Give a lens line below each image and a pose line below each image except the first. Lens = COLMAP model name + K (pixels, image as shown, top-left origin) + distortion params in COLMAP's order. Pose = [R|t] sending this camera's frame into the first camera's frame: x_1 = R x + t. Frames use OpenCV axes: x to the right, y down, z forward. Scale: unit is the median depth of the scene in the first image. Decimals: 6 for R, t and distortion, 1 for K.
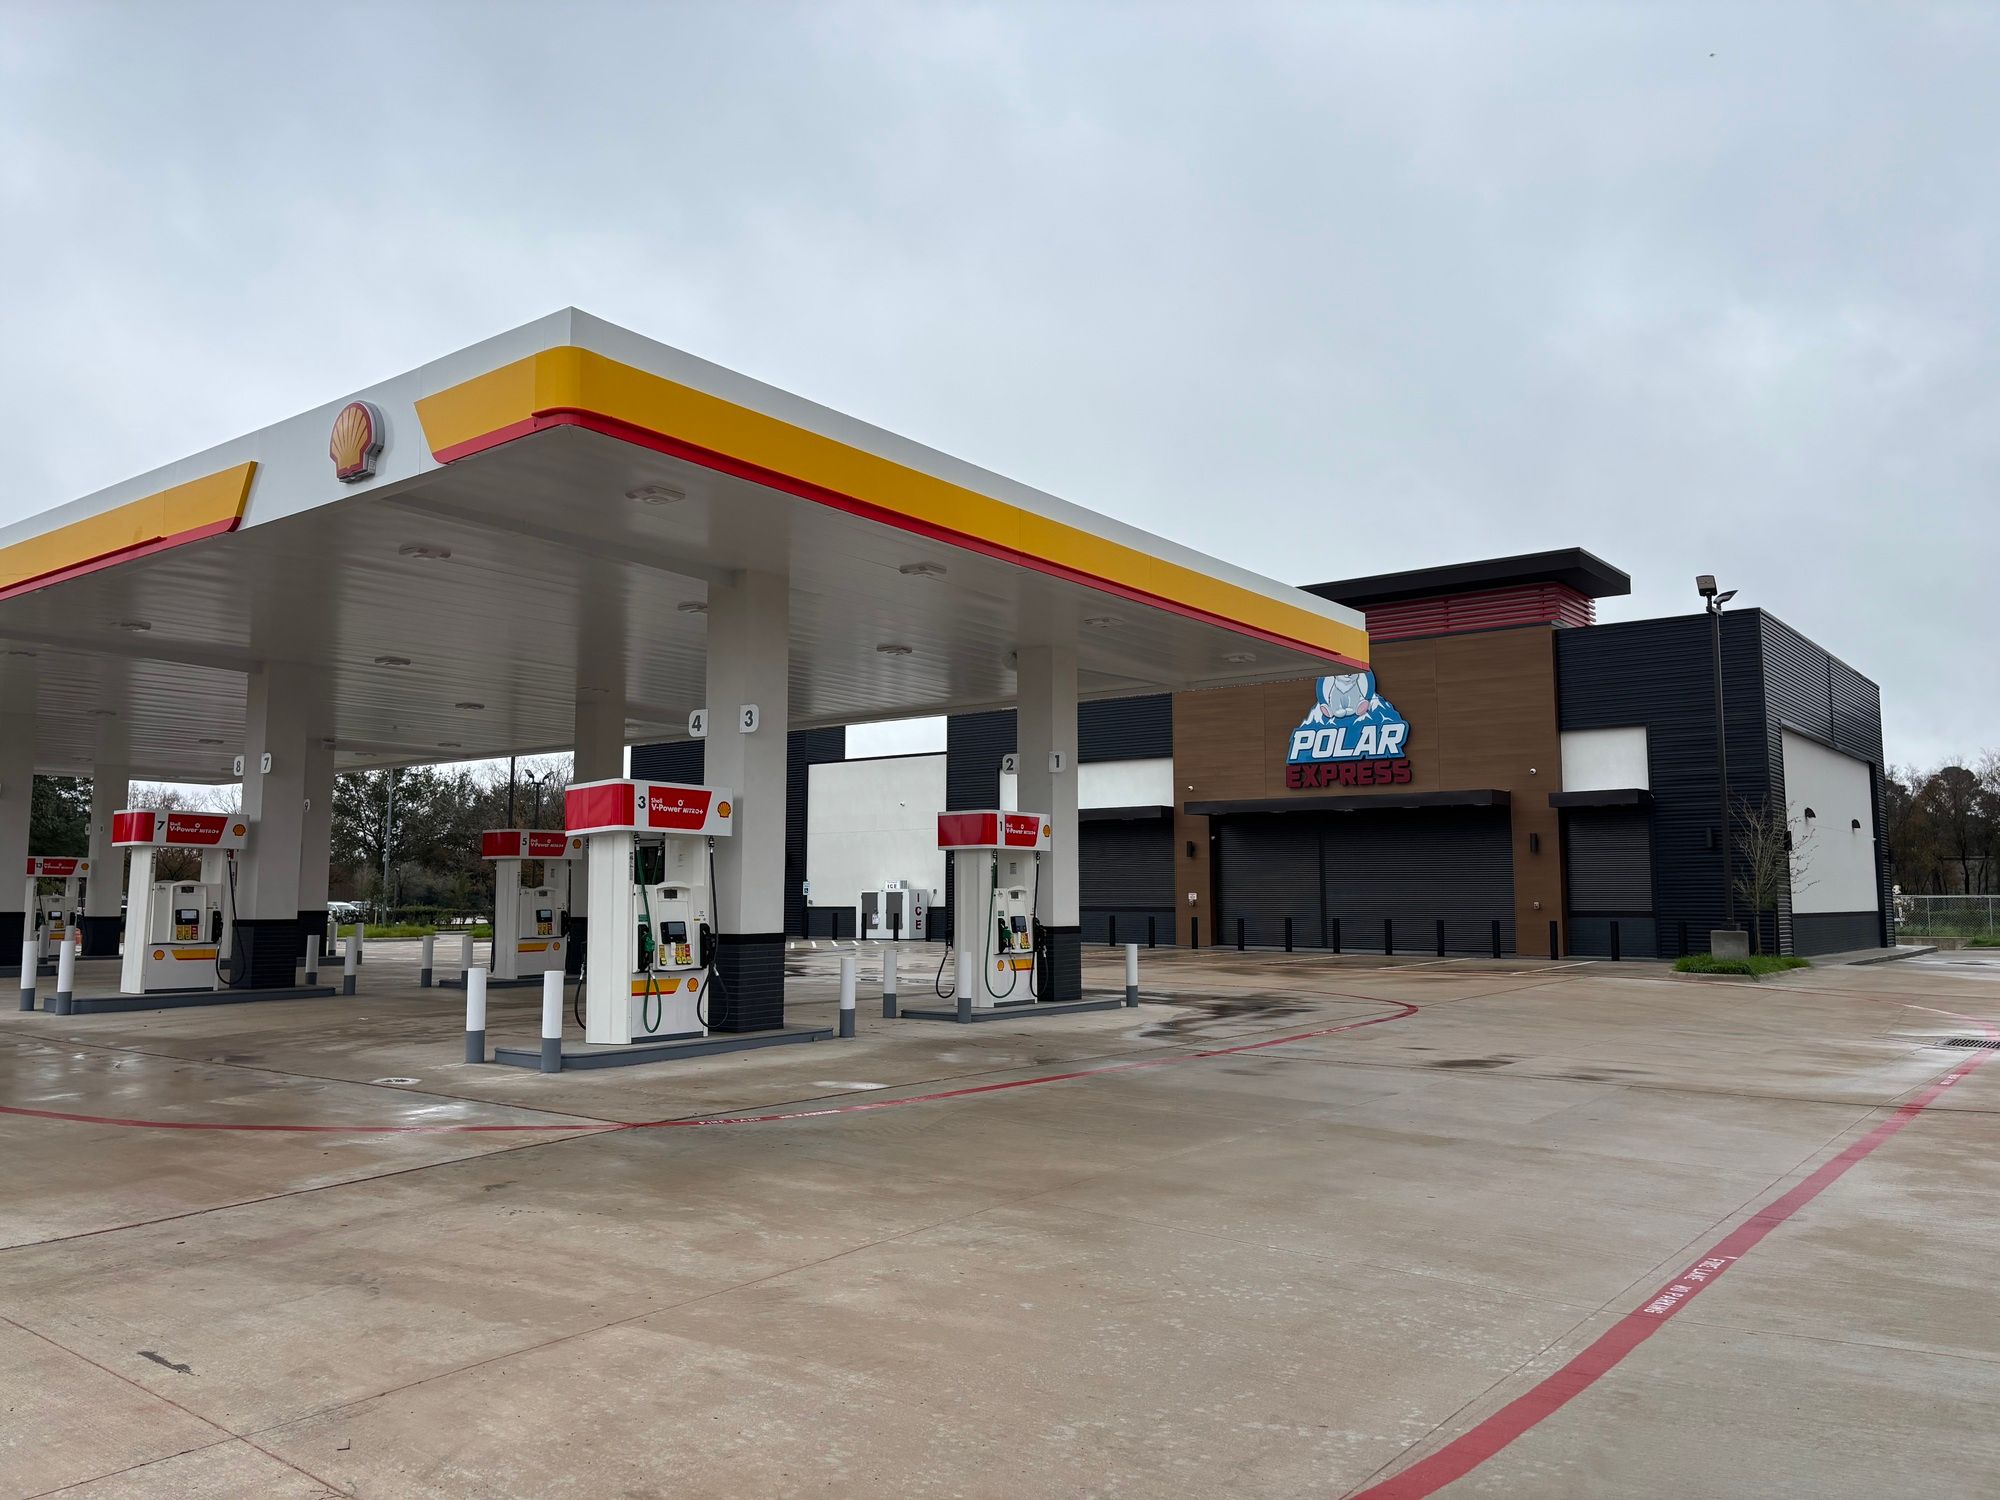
lens RADIAL K [[1523.4, 0, 930.7], [0, 1523.4, 751.2], [0, 0, 1]] dist [0.055207, -0.136574]
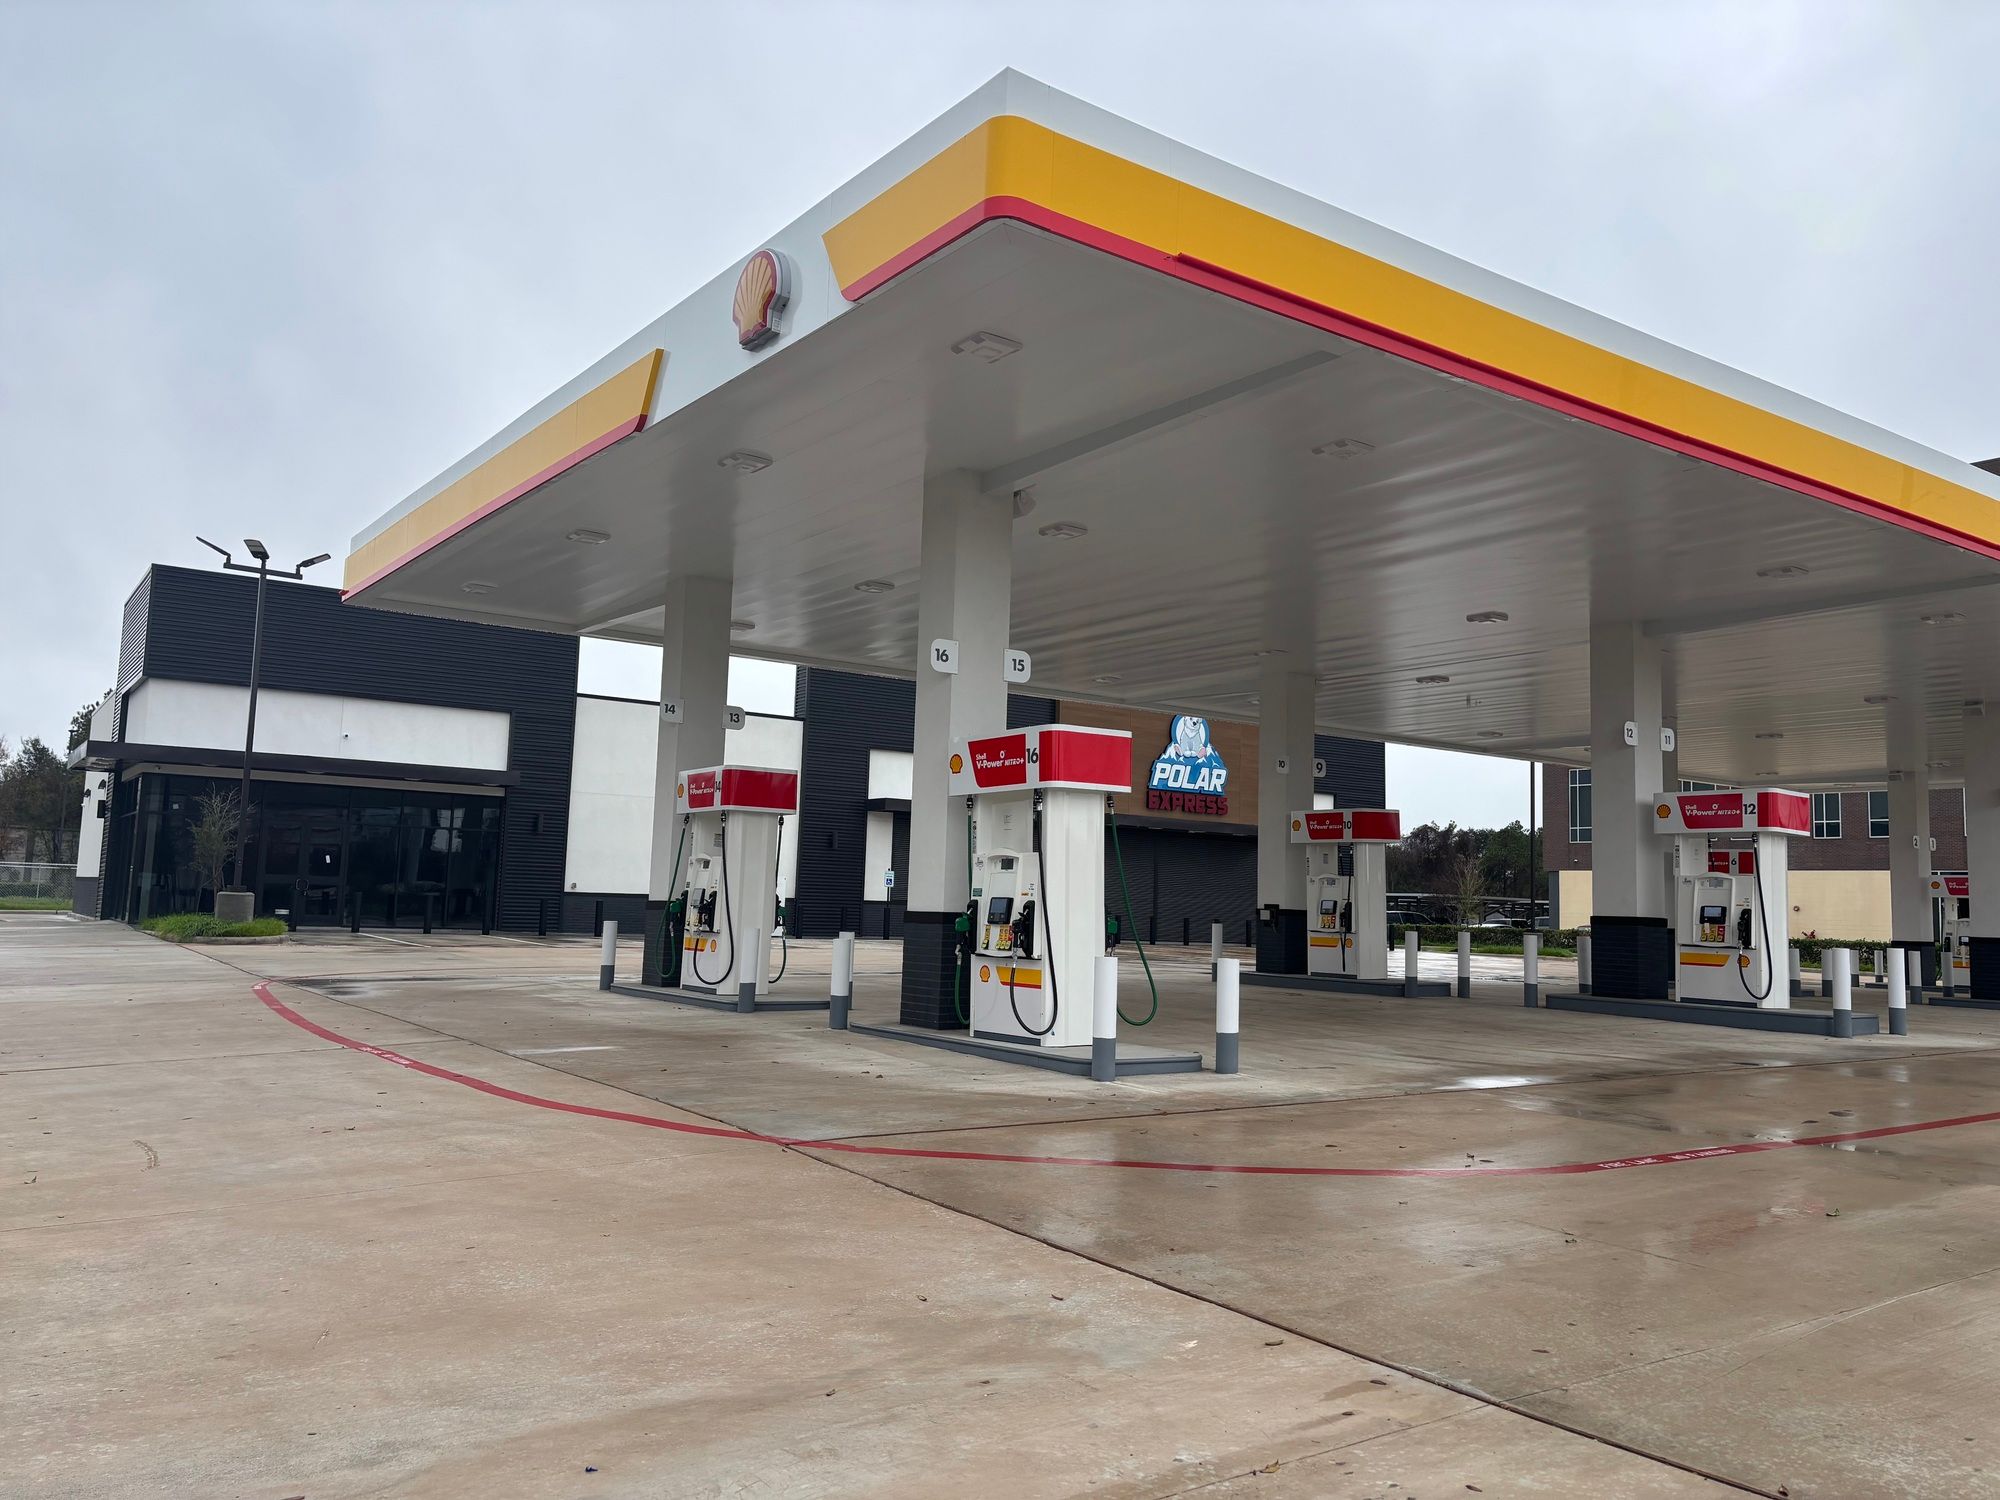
lens RADIAL K [[1506.9, 0, 986.8], [0, 1506.9, 750.9], [0, 0, 1]] dist [0.051827, -0.043080]
pose [[0.272661, 0.097619, 0.957145, -0.955037], [-0.130531, 0.989394, -0.063724, 0.072667], [-0.953214, -0.107562, 0.282512, 0.806910]]
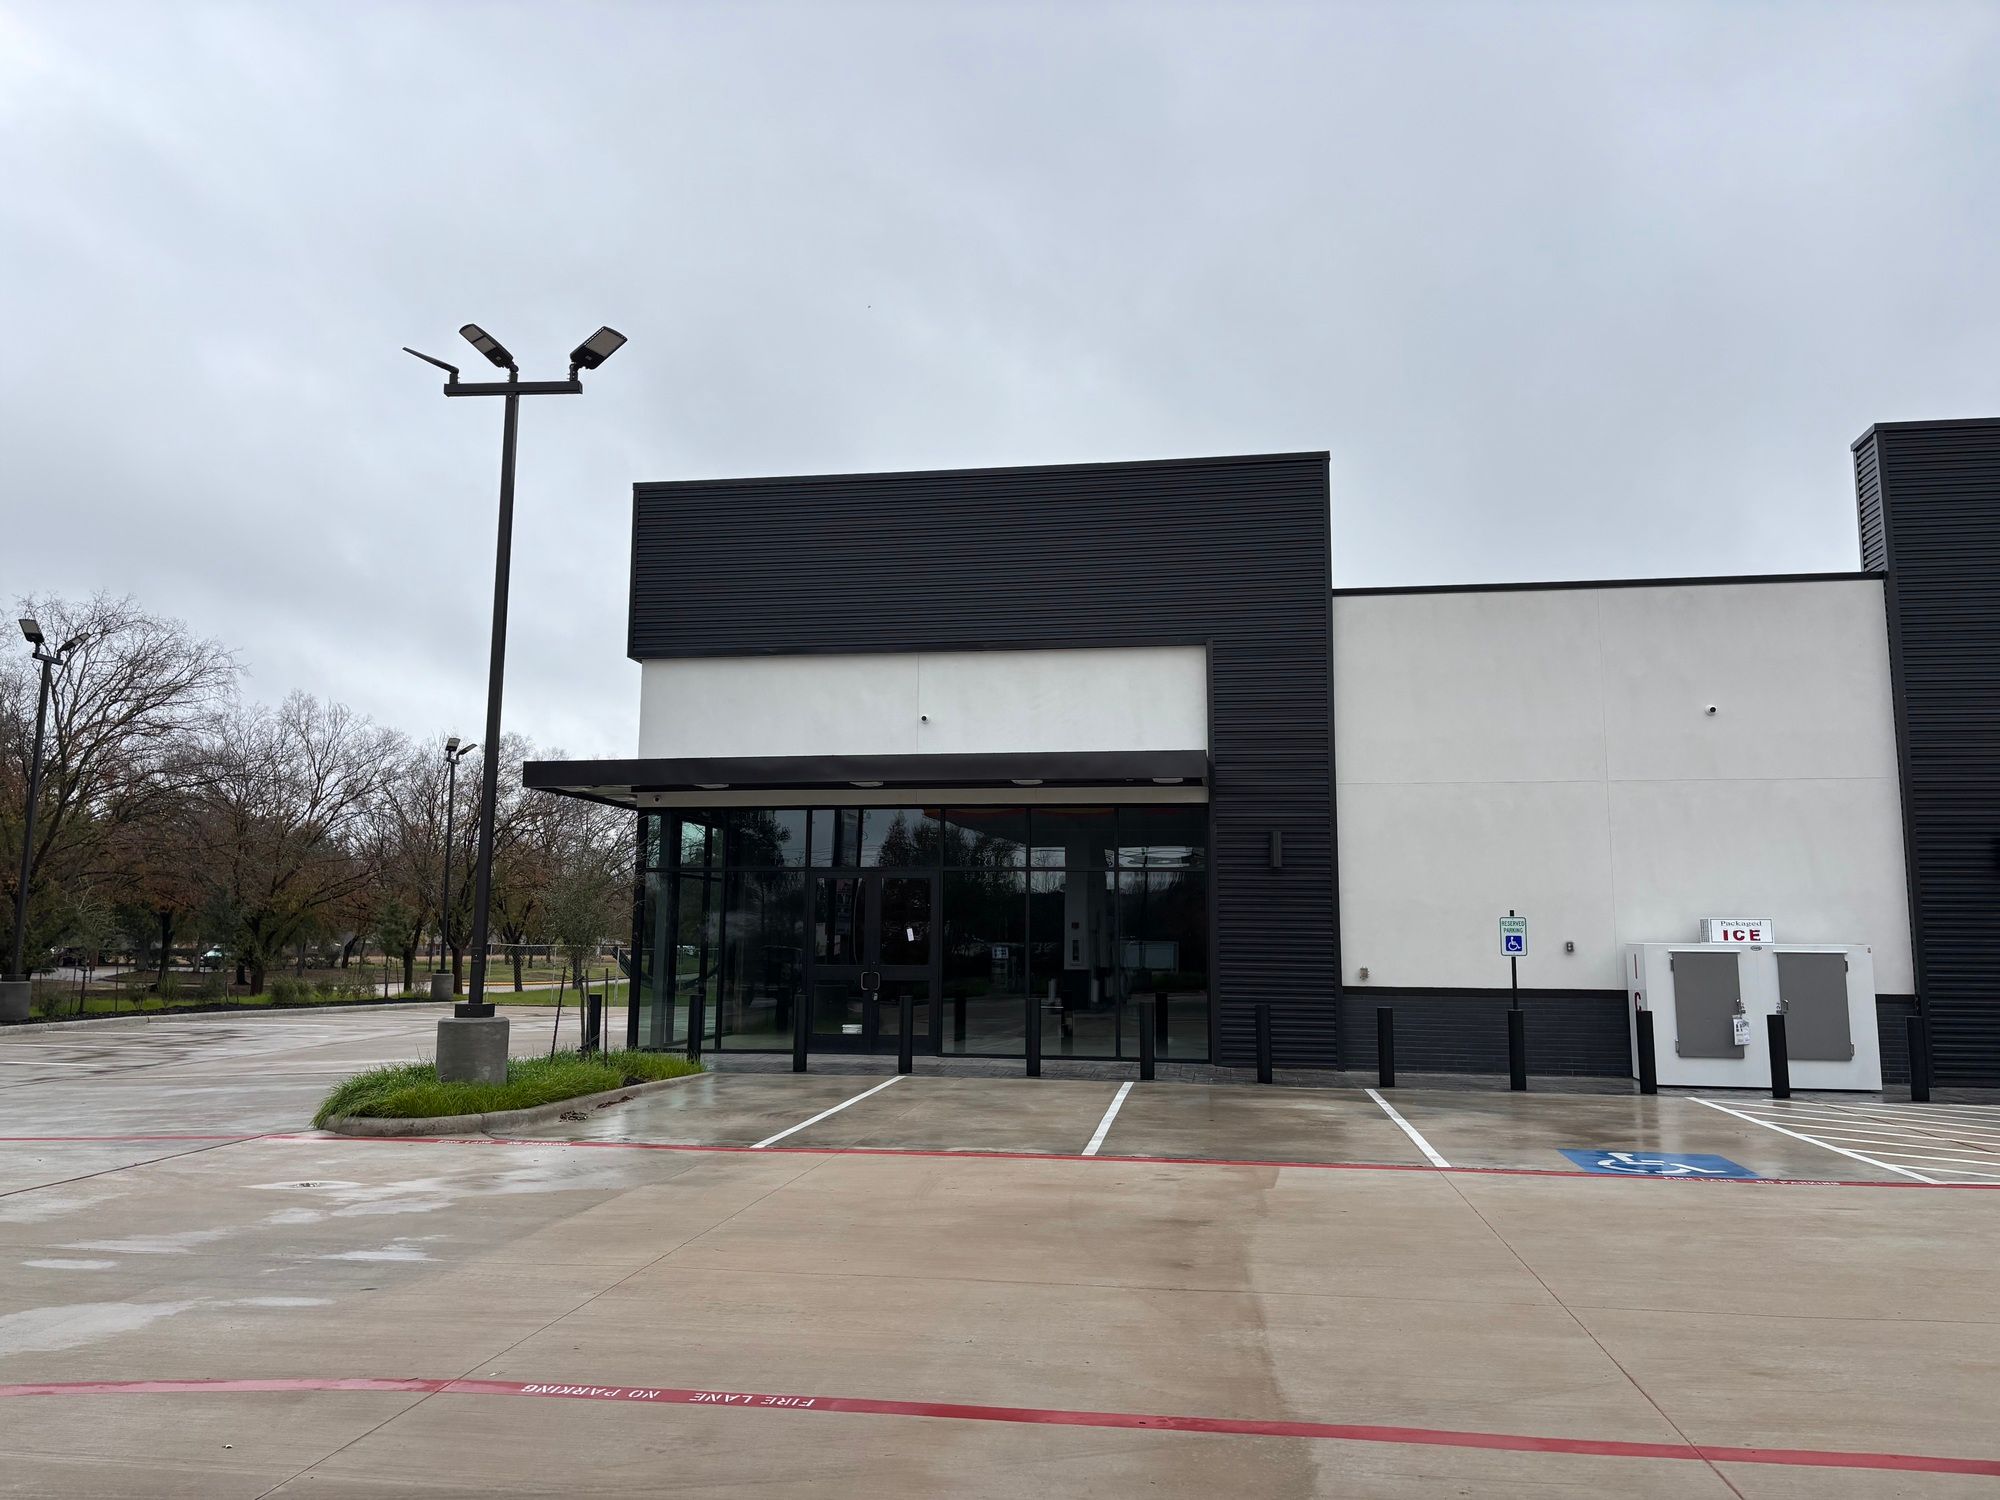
lens RADIAL K [[1496.5, 0, 931.8], [0, 1496.5, 746.6], [0, 0, 1]] dist [0.004437, -0.000812]
pose [[0.881916, 0.066122, 0.466747, -0.443895], [-0.052607, 0.997734, -0.041944, 0.086406], [-0.468463, 0.012437, 0.883396, 0.968585]]
